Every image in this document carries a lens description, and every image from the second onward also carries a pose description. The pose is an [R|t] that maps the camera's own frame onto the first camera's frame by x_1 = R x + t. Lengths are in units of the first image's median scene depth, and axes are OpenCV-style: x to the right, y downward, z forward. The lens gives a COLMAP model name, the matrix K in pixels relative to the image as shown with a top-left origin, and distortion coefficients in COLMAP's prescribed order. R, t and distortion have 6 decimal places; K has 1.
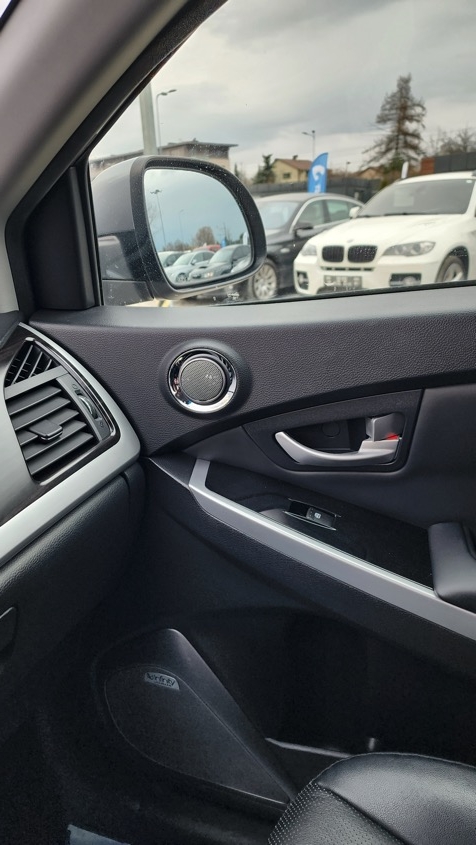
lens RADIAL K [[571.3, 0, 222.9], [0, 571.3, 417.9], [0, 0, 1]] dist [0.056080, -0.046520]
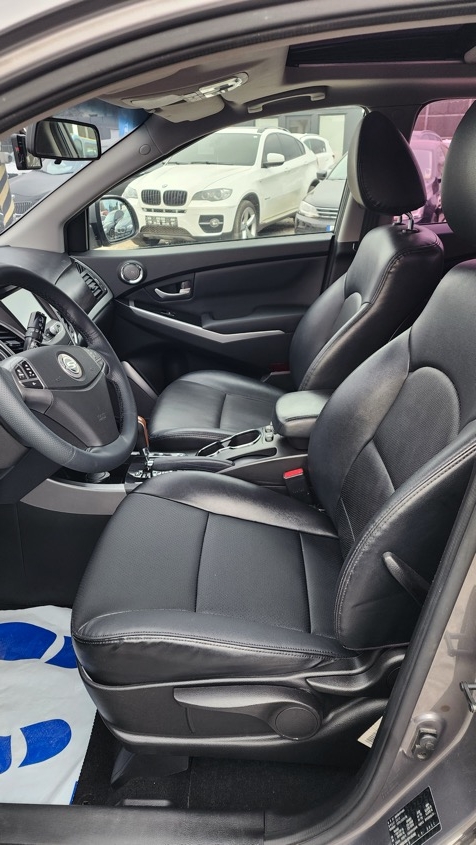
lens RADIAL K [[571.3, 0, 222.9], [0, 571.3, 417.9], [0, 0, 1]] dist [0.056080, -0.046520]
pose [[0.953667, -0.097996, 0.284456, -0.054847], [0.067400, 0.991024, 0.115446, 0.040965], [-0.293216, -0.090925, 0.951713, -0.234030]]
